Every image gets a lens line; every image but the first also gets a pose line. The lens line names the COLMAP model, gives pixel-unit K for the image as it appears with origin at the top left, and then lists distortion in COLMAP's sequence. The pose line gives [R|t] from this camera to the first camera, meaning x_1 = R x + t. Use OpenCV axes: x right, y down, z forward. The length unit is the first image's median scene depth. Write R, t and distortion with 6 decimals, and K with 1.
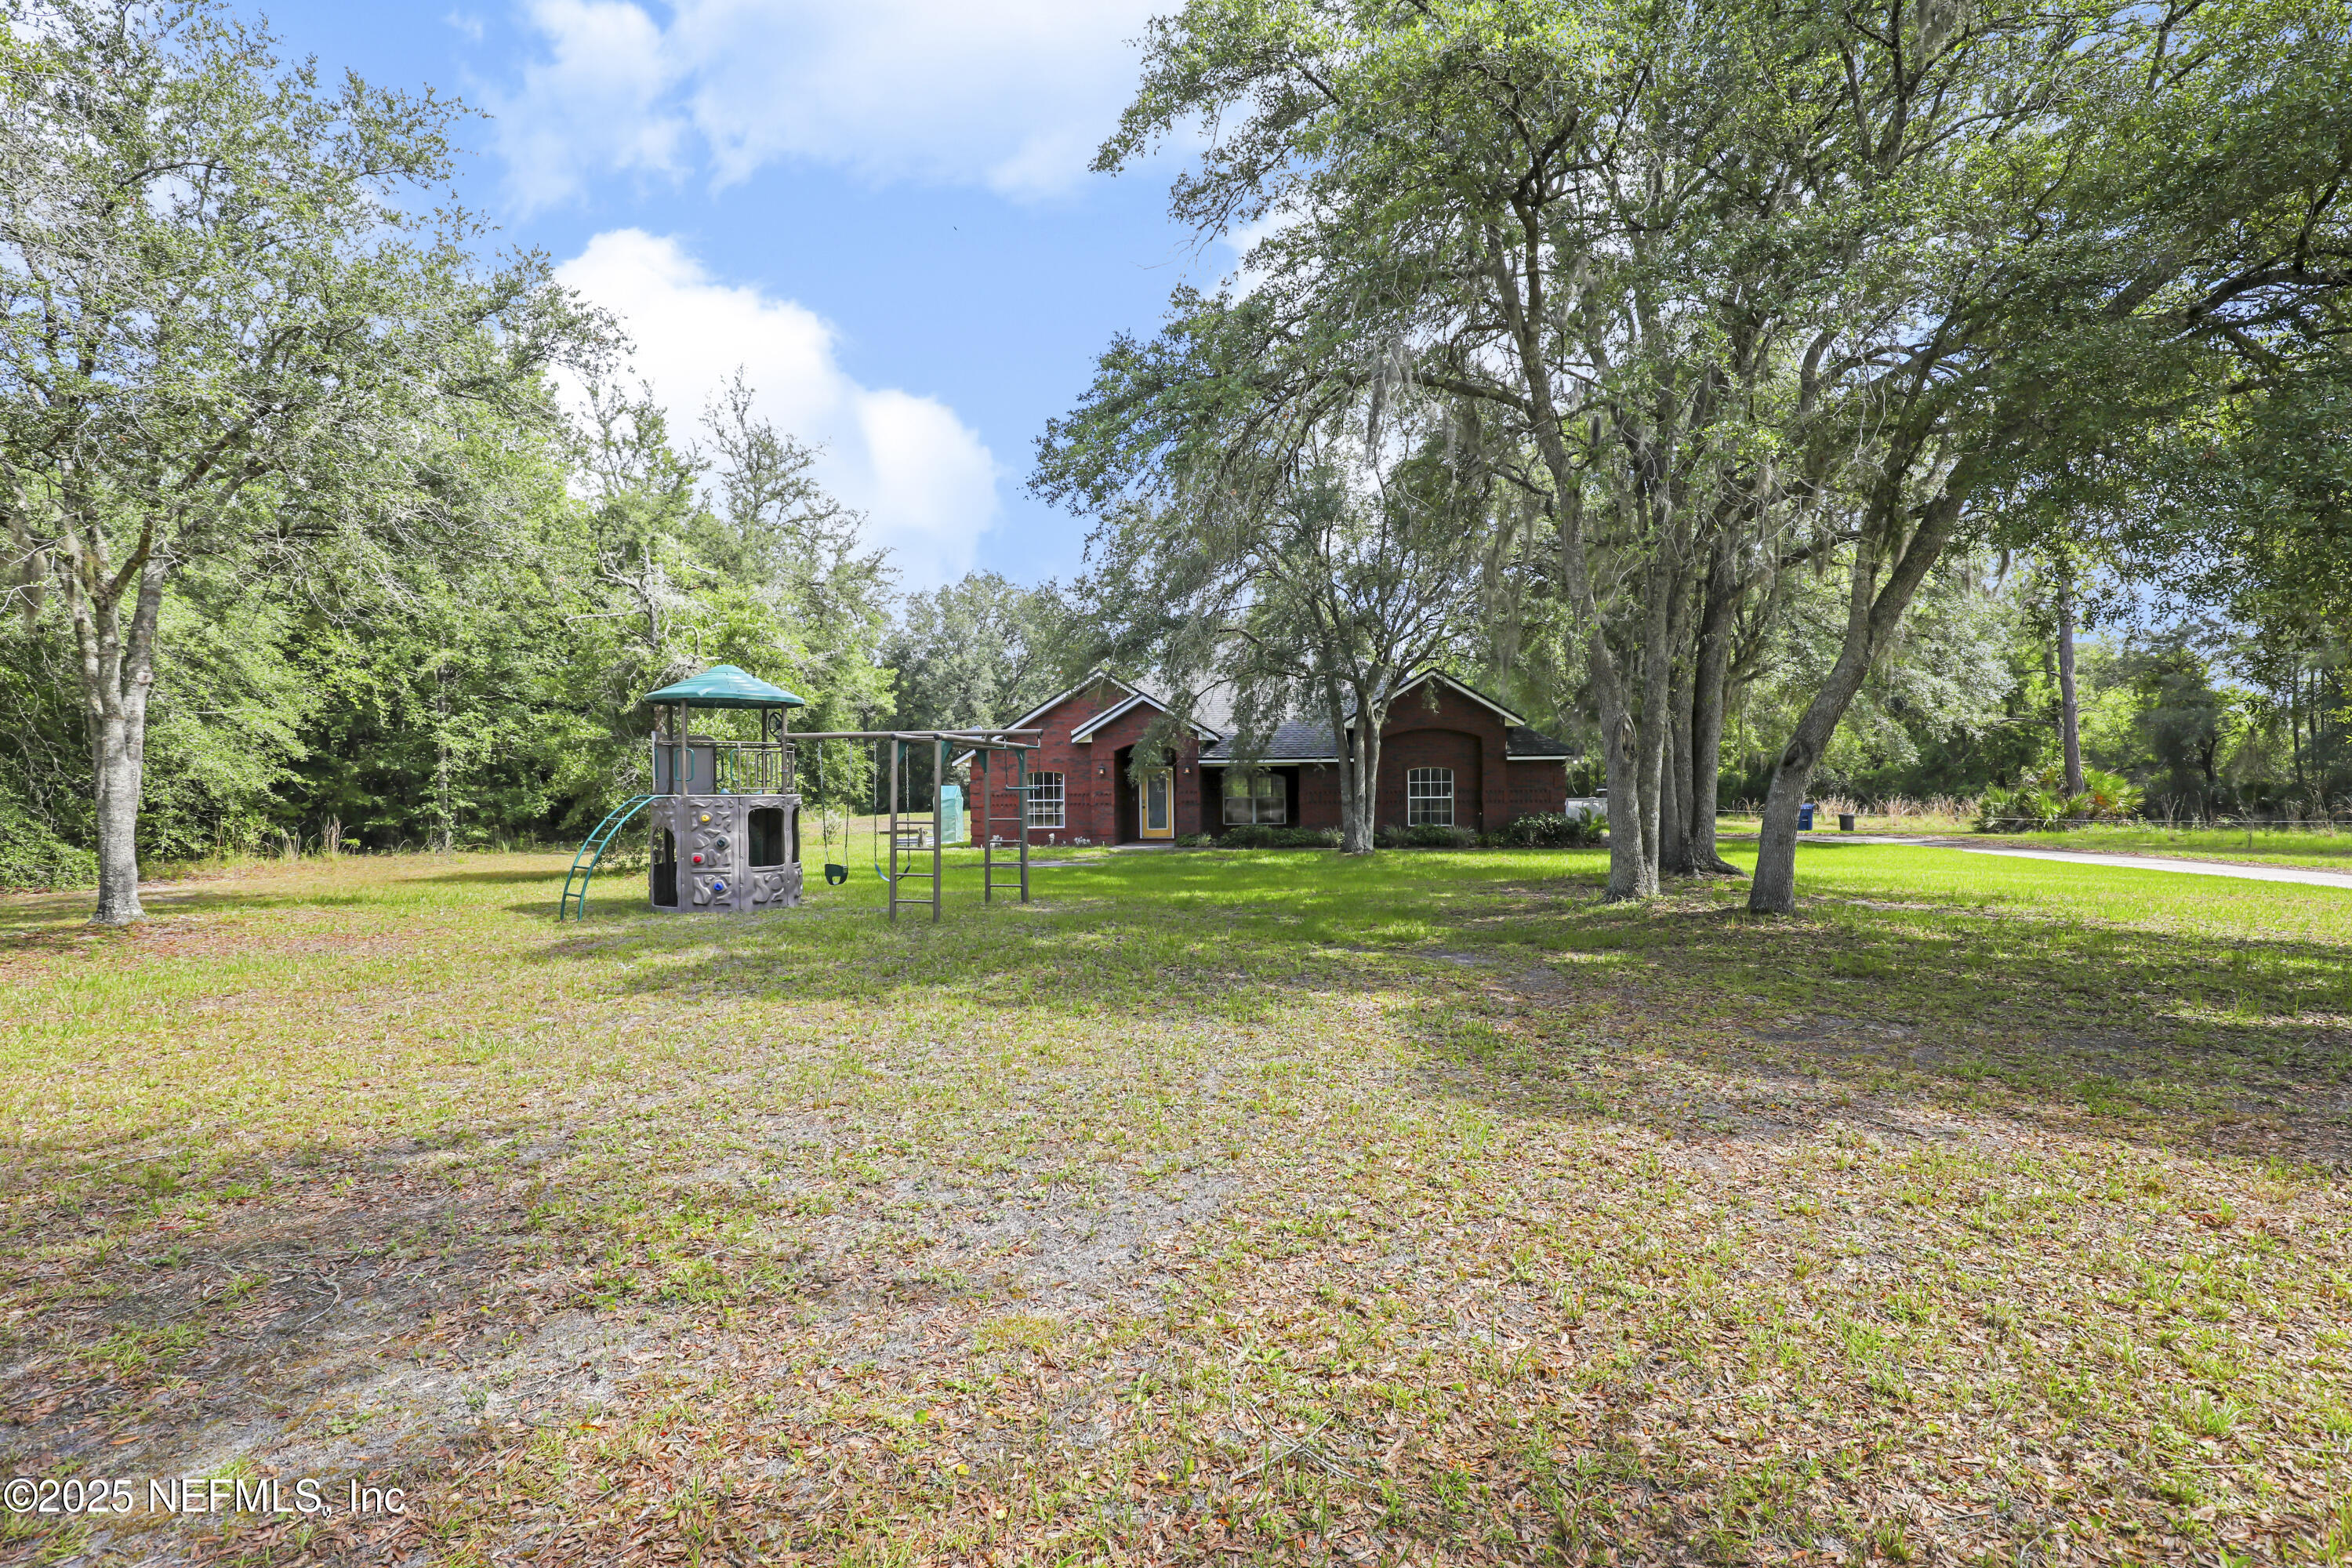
lens RADIAL K [[1079.3, 0, 1176.8], [0, 1079.3, 786.4], [0, 0, 1]] dist [-0.019673, 0.000561]
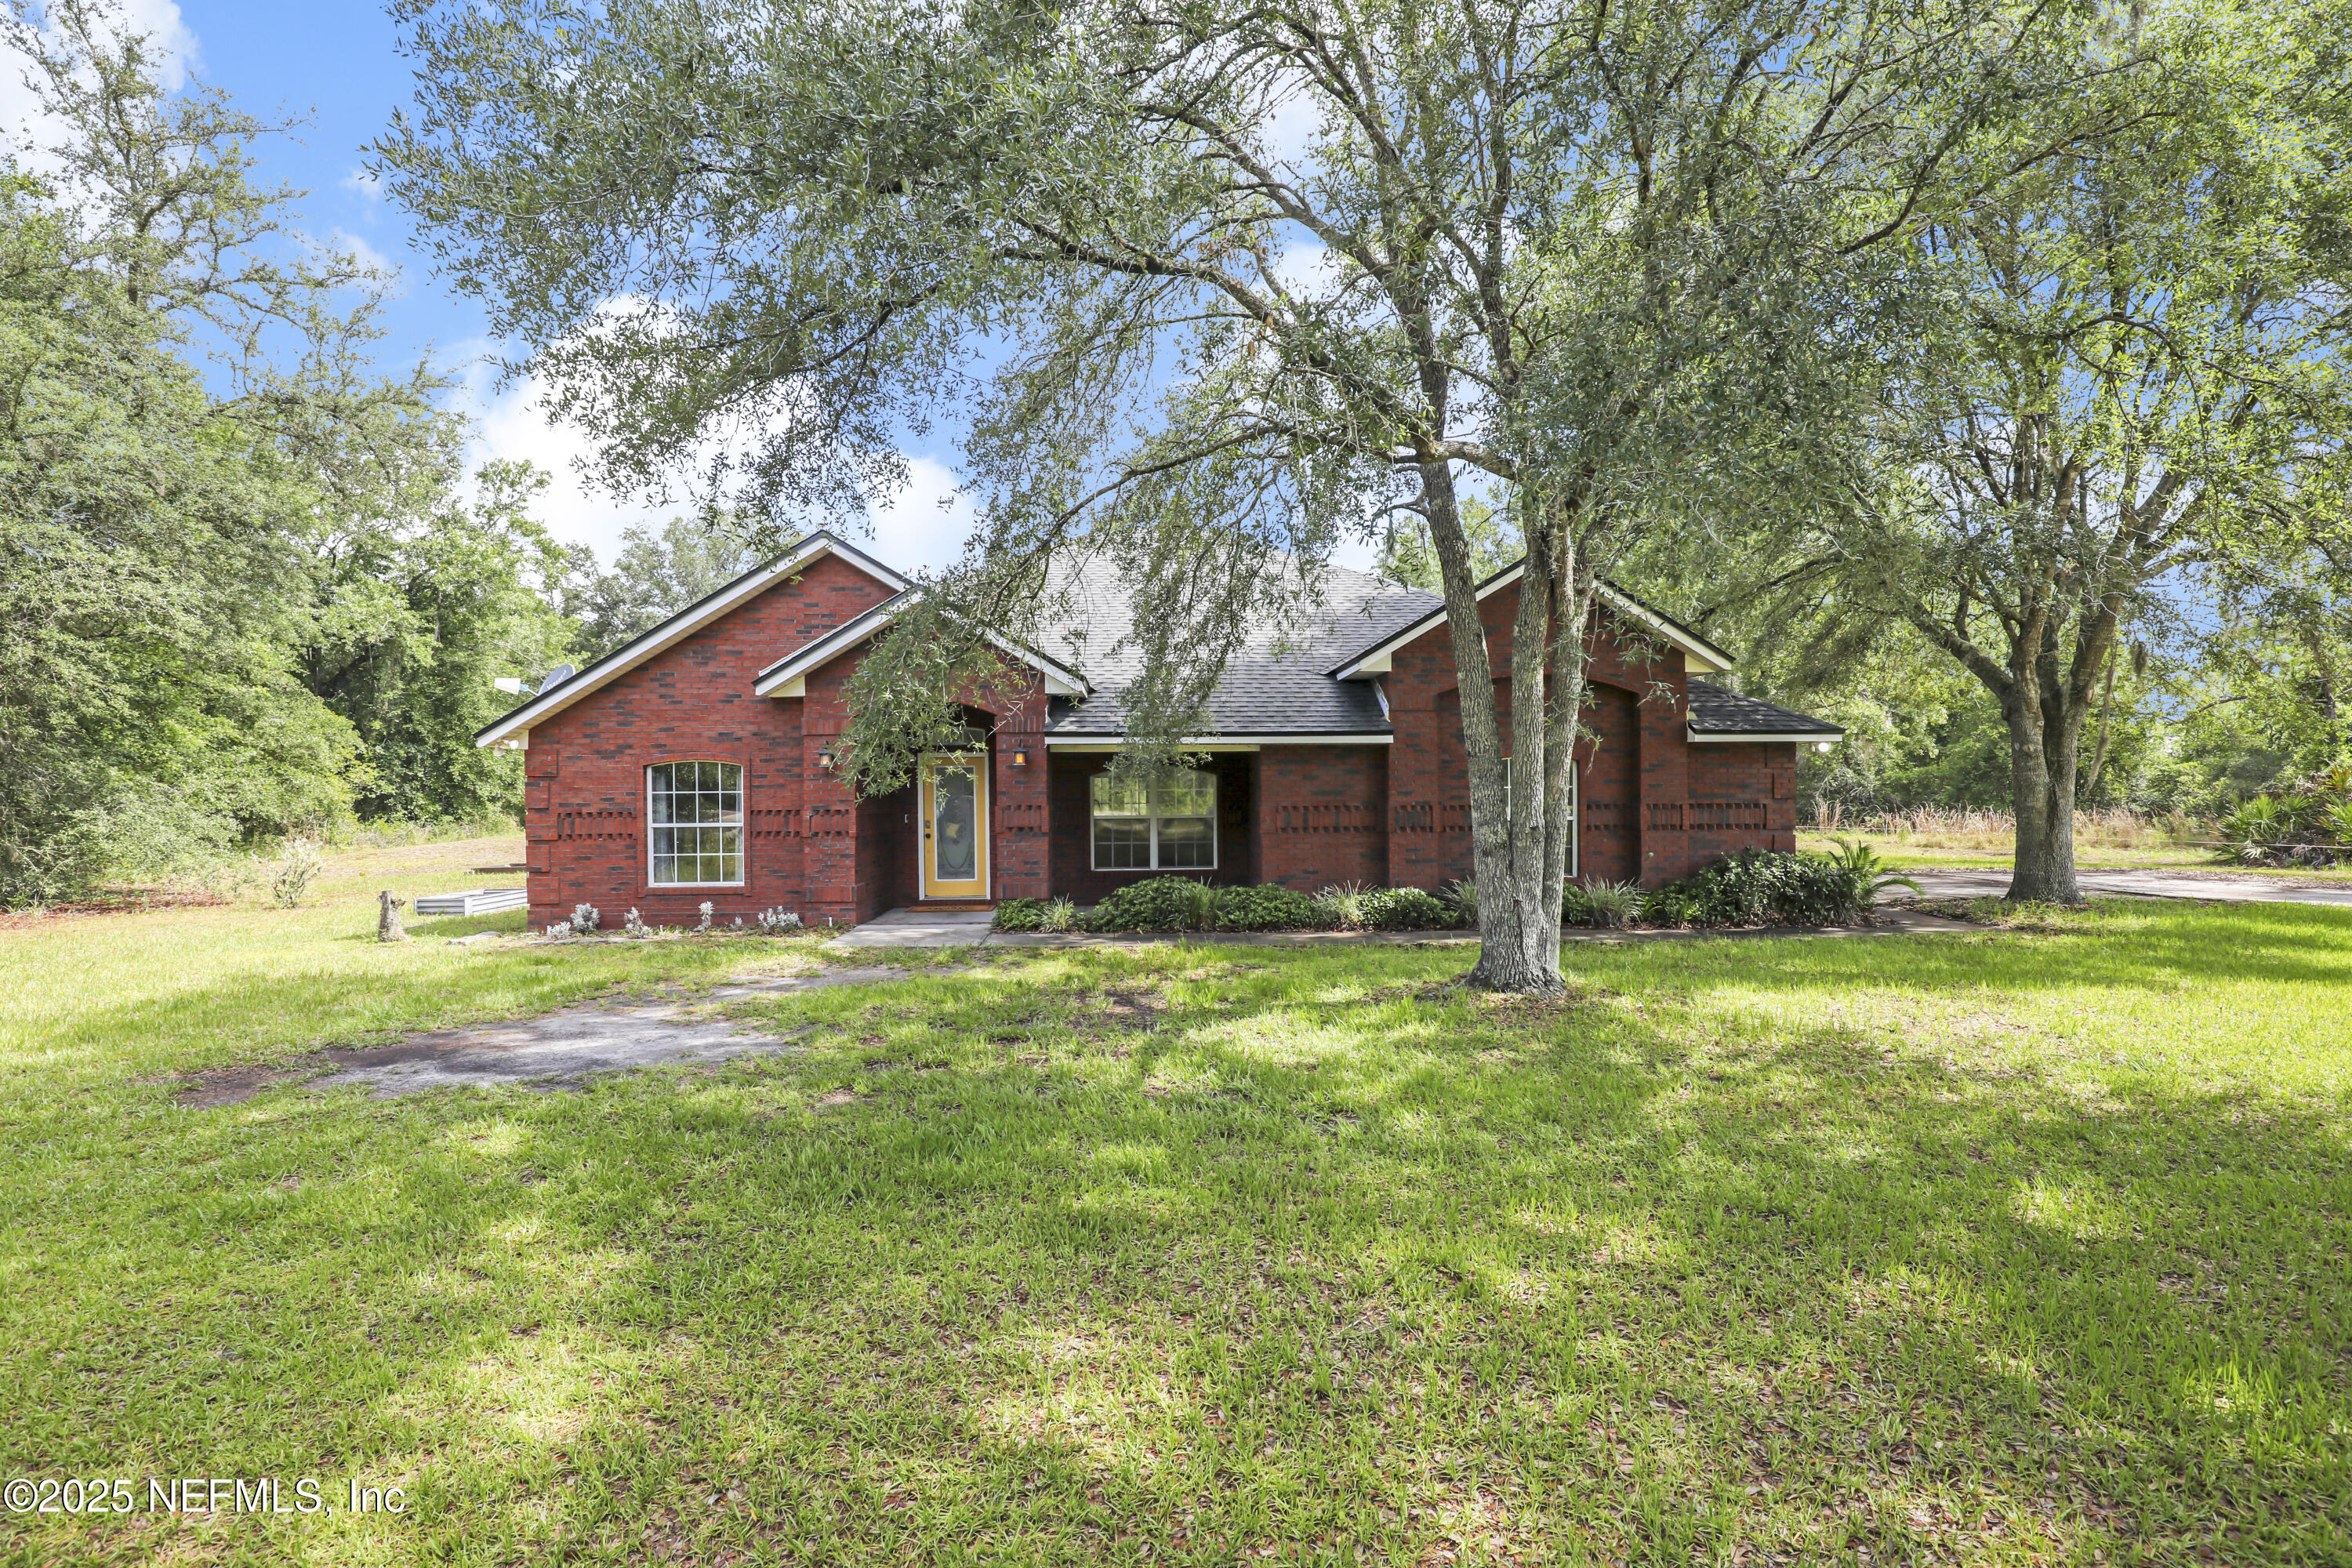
lens RADIAL K [[1079.3, 0, 1179.1], [0, 1079.3, 796.9], [0, 0, 1]] dist [-0.019673, 0.000561]
pose [[0.985848, 0.005378, 0.167557, -0.000184], [-0.006120, 0.999974, 0.003912, -0.001245], [-0.167532, -0.004882, 0.985855, 0.537866]]
